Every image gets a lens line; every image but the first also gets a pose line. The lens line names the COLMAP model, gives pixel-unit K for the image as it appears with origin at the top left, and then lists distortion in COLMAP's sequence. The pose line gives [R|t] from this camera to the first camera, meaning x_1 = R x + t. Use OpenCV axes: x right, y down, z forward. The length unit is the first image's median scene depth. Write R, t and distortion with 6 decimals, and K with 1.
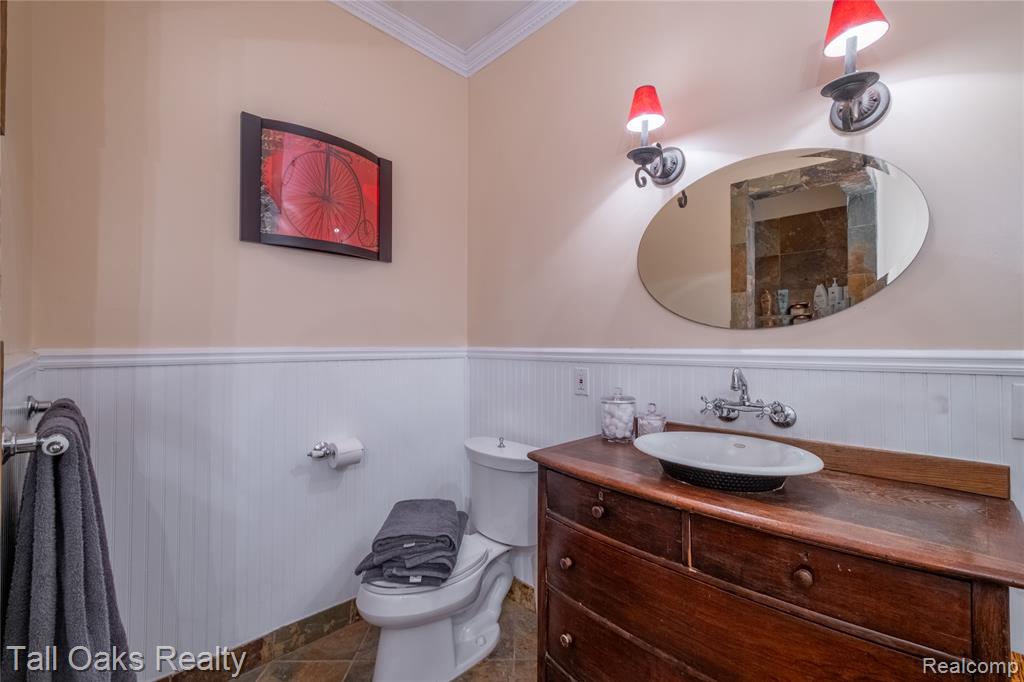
lens RADIAL K [[440.9, 0, 516.6], [0, 440.9, 338.2], [0, 0, 1]] dist [0.017409, 0.000085]
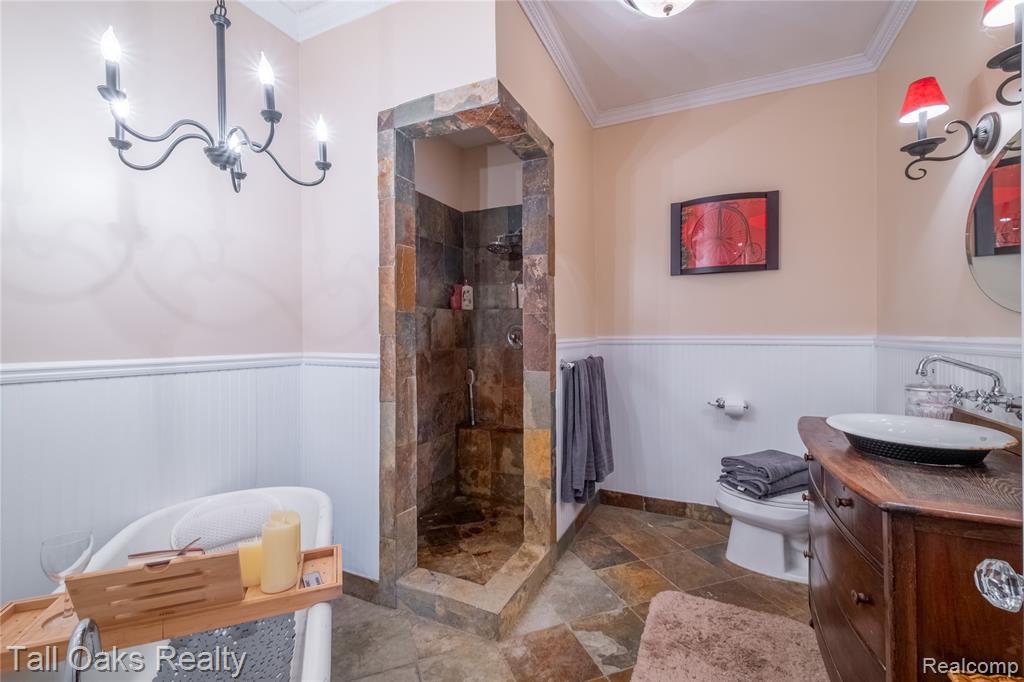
lens RADIAL K [[440.9, 0, 516.6], [0, 440.9, 338.2], [0, 0, 1]] dist [0.017409, 0.000085]
pose [[0.355077, 0.004818, -0.934825, 0.794961], [0.018118, 0.999763, 0.012034, -0.001820], [0.934662, -0.021210, 0.354905, -0.212070]]
